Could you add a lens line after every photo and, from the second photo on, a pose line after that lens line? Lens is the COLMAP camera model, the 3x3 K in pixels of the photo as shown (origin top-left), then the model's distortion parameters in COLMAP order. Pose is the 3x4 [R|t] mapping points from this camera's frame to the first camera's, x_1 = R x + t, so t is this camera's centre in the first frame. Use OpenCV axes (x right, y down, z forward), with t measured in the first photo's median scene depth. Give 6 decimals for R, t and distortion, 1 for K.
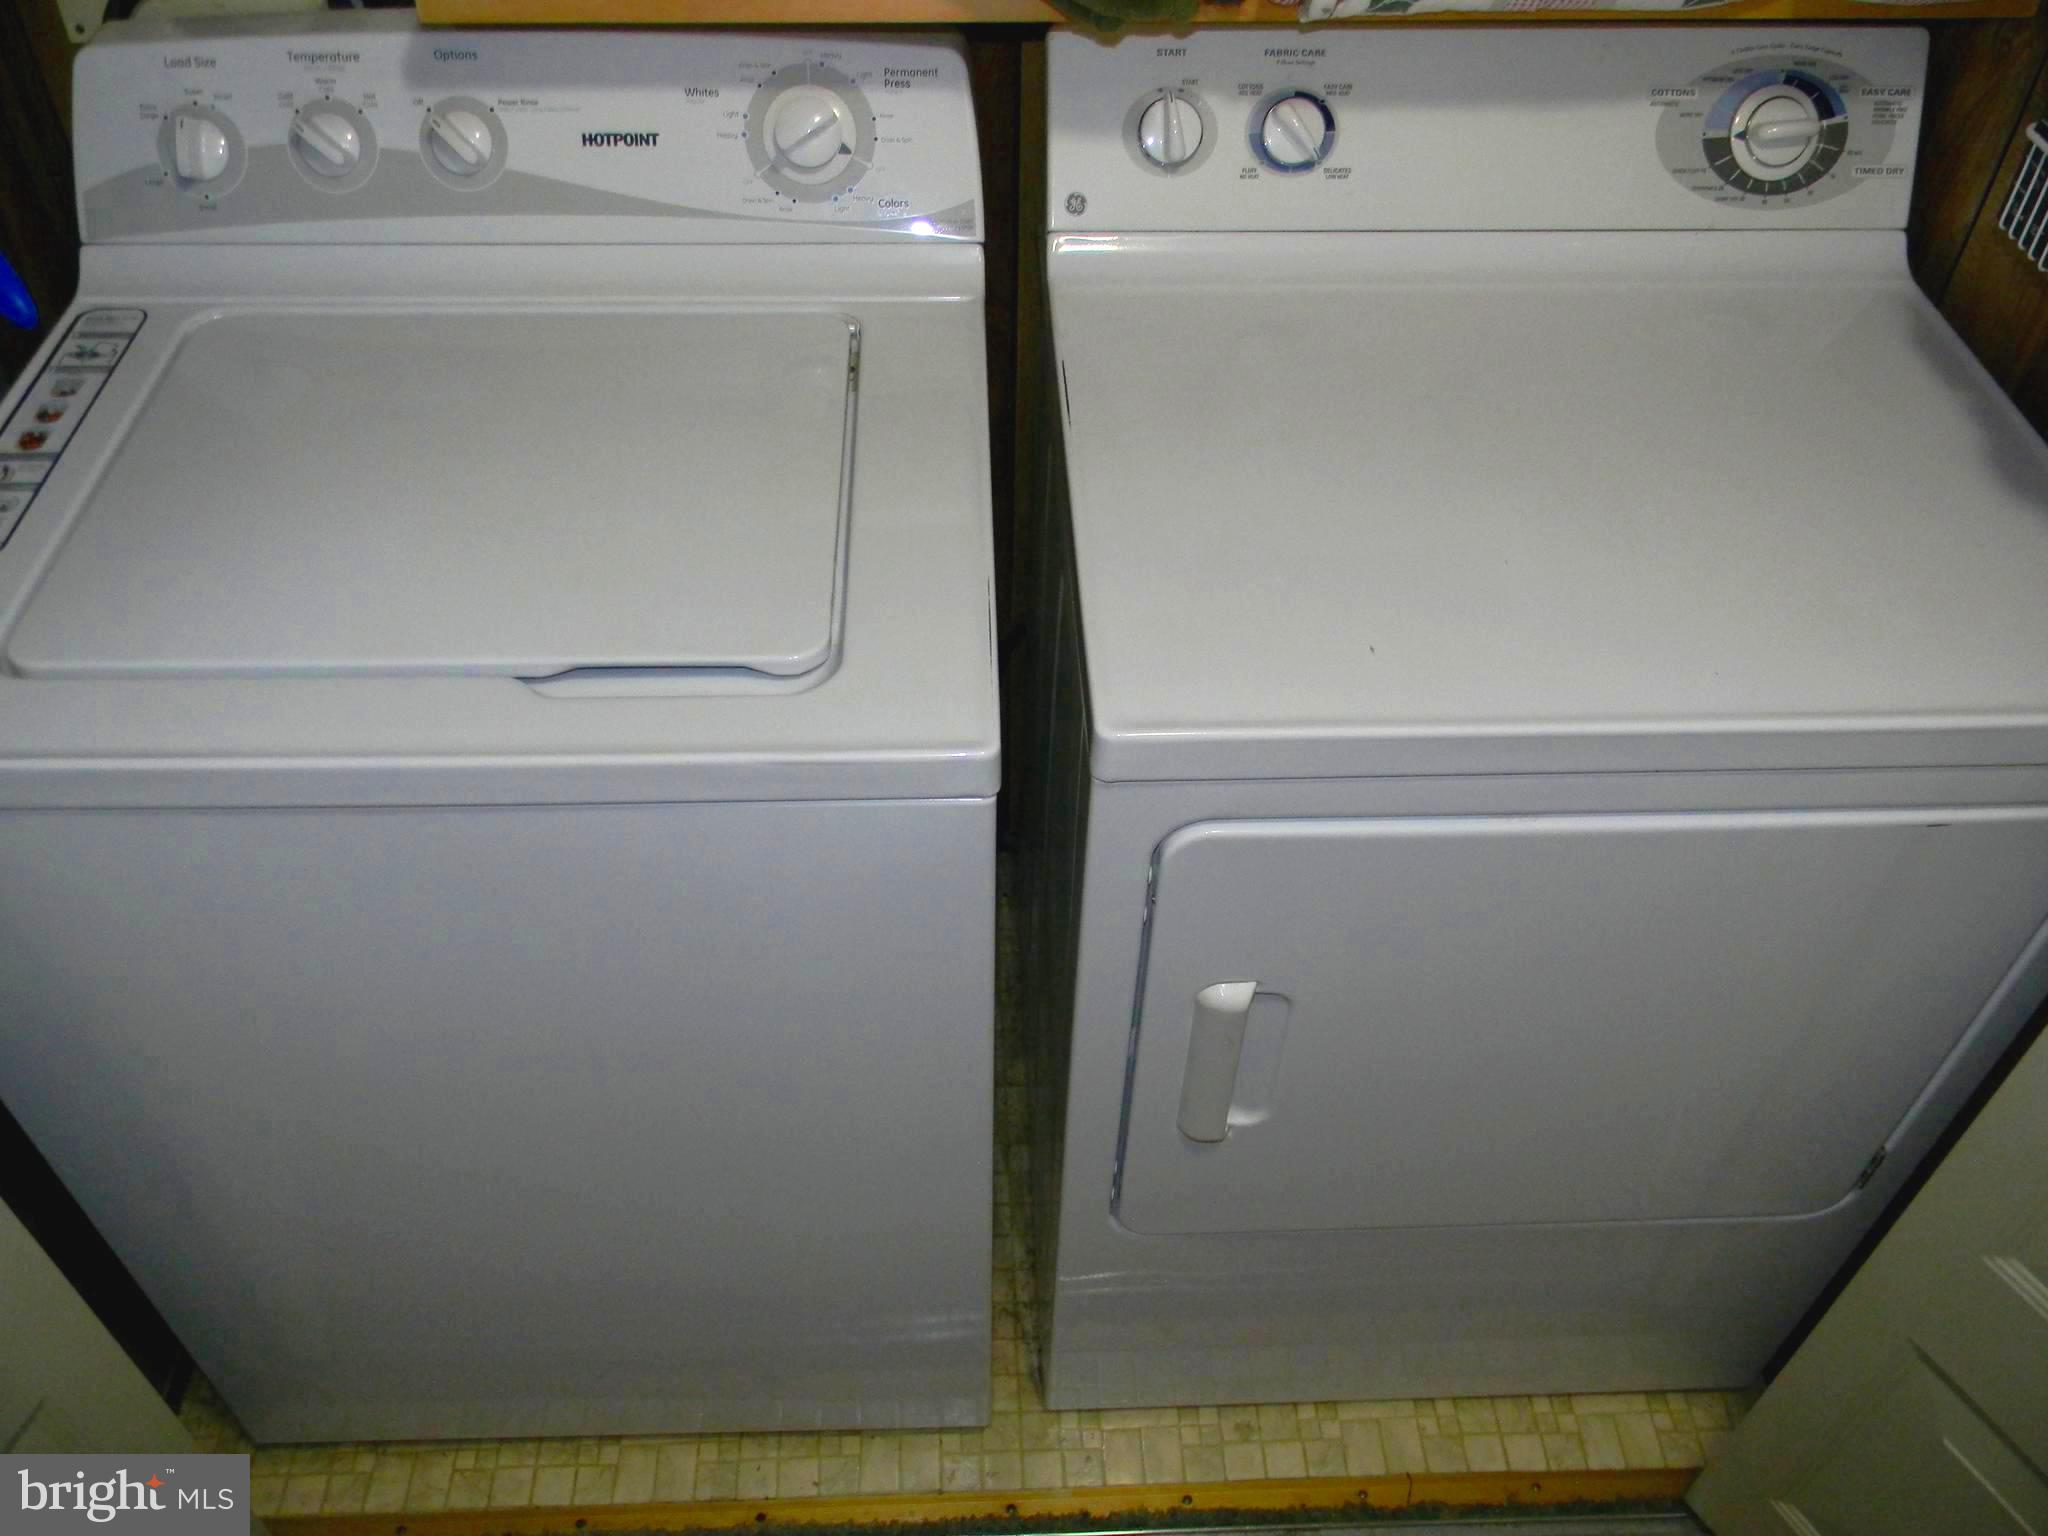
lens RADIAL K [[1634.2, 0, 1012.8], [0, 1634.2, 760.9], [0, 0, 1]] dist [-0.006283, 0.000986]
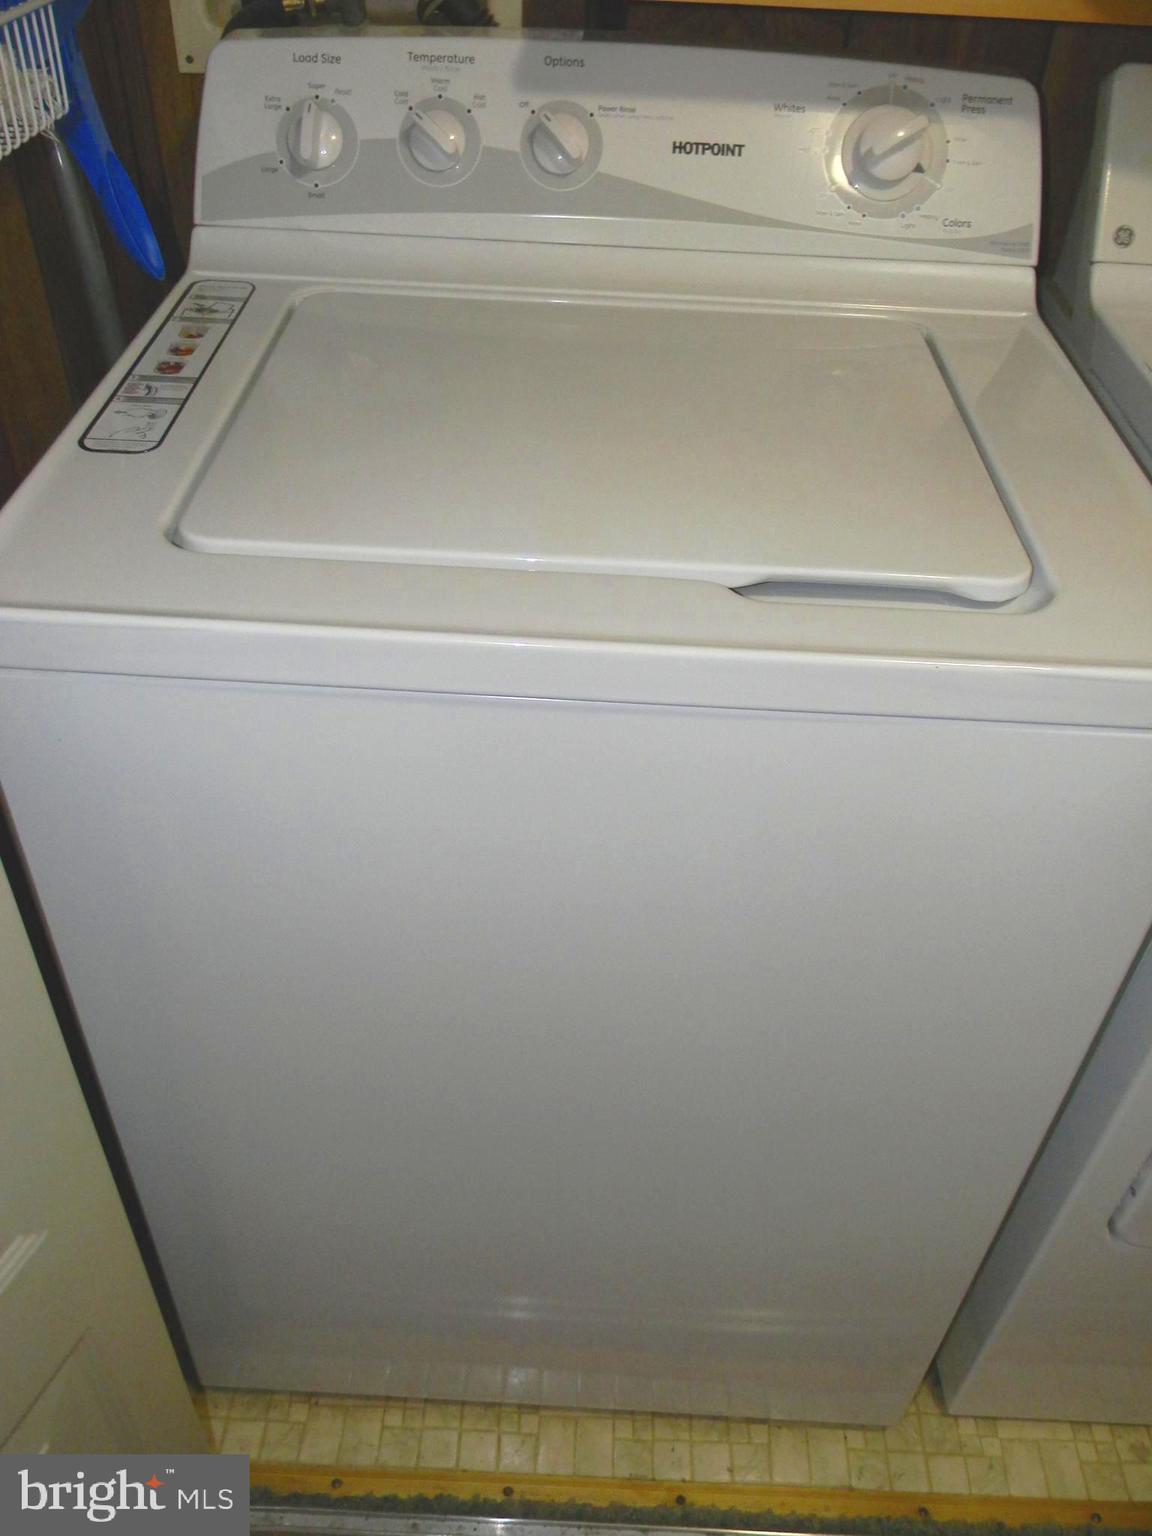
lens RADIAL K [[1248.4, 0, 573.6], [0, 1248.4, 783.0], [0, 0, 1]] dist [0.029158, -0.042948]
pose [[0.997109, 0.063127, -0.042290, -0.259973], [-0.066216, 0.994896, -0.076134, 0.094974], [0.037268, 0.078715, 0.996200, 0.210397]]
